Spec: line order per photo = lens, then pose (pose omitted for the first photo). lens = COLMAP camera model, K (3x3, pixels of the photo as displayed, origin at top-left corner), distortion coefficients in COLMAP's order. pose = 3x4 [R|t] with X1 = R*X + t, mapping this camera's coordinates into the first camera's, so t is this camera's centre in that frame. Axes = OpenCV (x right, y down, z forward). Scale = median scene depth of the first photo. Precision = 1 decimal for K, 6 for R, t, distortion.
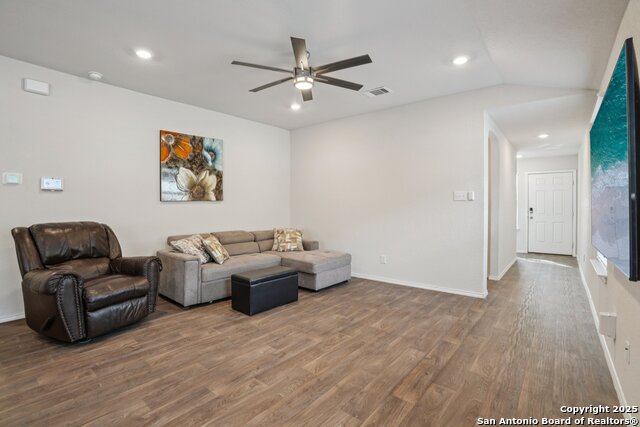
lens RADIAL K [[290.9, 0, 321.9], [0, 290.9, 209.6], [0, 0, 1]] dist [-0.081925, 0.030854]
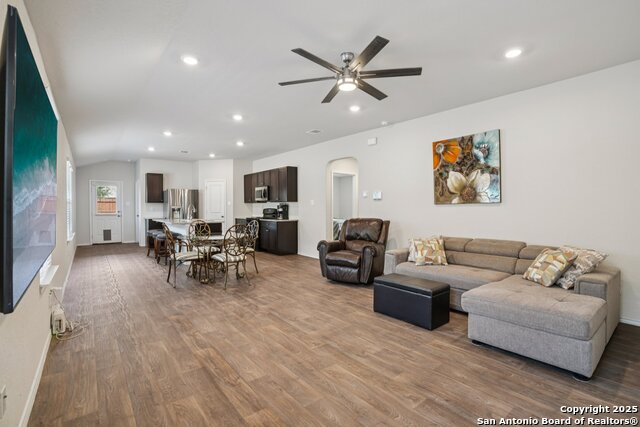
lens RADIAL K [[290.9, 0, 321.9], [0, 290.9, 209.6], [0, 0, 1]] dist [-0.081925, 0.030854]
pose [[-0.173764, 0.005037, -0.984774, 0.803015], [-0.011498, 0.999908, 0.007143, -0.014627], [0.984720, 0.012564, -0.173690, 0.937923]]
